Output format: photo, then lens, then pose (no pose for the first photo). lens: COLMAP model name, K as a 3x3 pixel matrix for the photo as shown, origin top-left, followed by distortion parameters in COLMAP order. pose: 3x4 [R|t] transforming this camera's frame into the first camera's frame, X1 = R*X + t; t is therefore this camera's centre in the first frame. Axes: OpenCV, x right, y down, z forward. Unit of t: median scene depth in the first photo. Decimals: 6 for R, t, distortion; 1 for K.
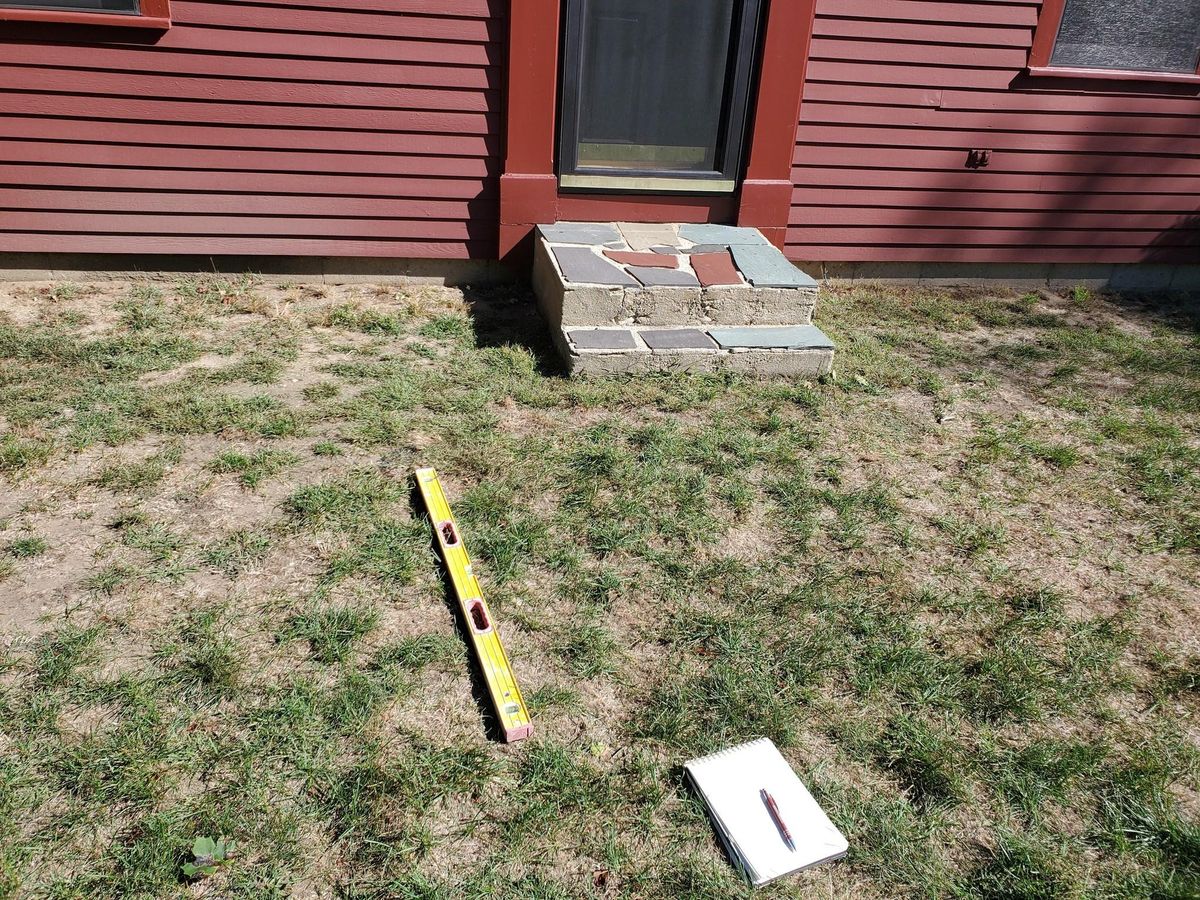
lens RADIAL K [[898.1, 0, 600.0], [0, 898.1, 450.0], [0, 0, 1]] dist [0.029474, -0.002031]
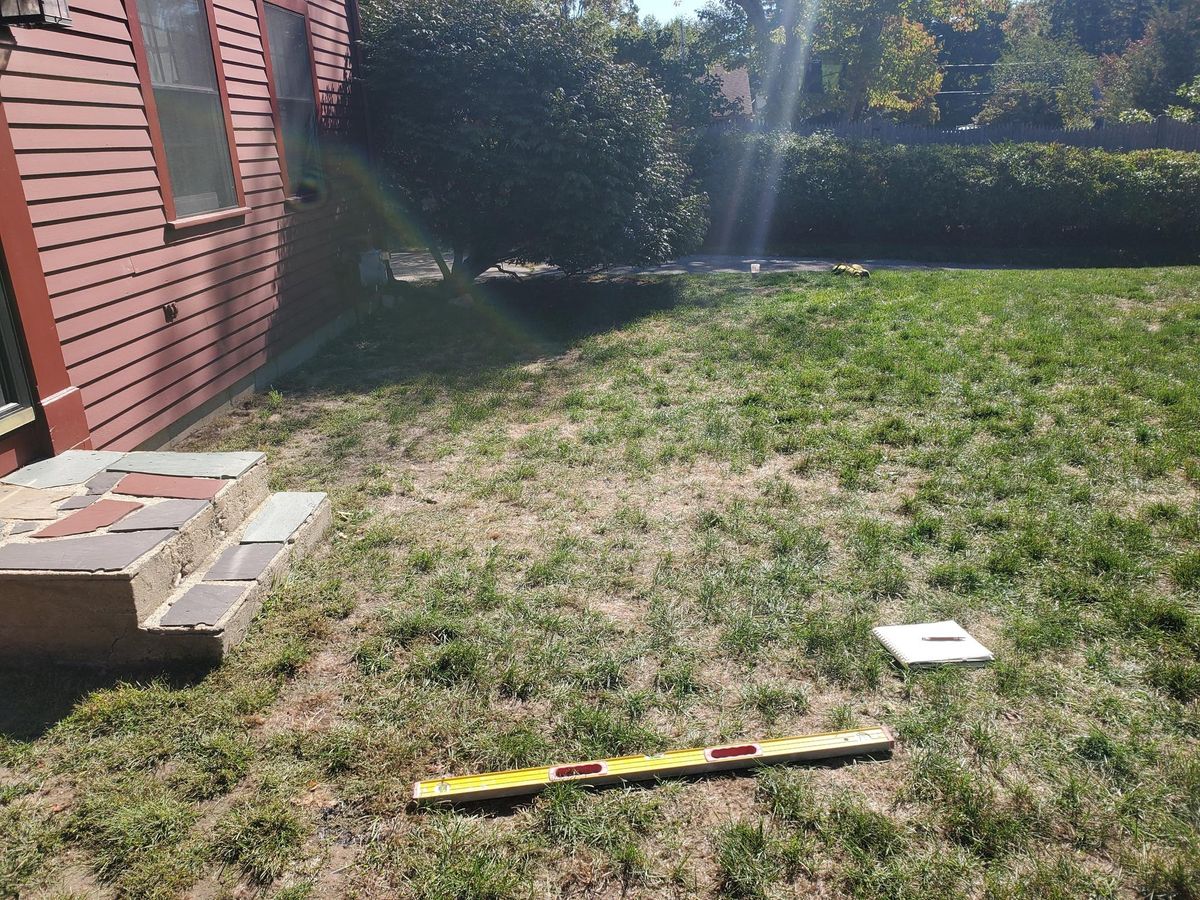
lens RADIAL K [[914.0, 0, 600.0], [0, 914.0, 450.0], [0, 0, 1]] dist [-0.003602, -0.007290]
pose [[0.228260, -0.385873, 0.893867, -0.552678], [0.508904, 0.829986, 0.228341, -0.233149], [-0.830008, 0.402772, 0.385825, 0.351319]]
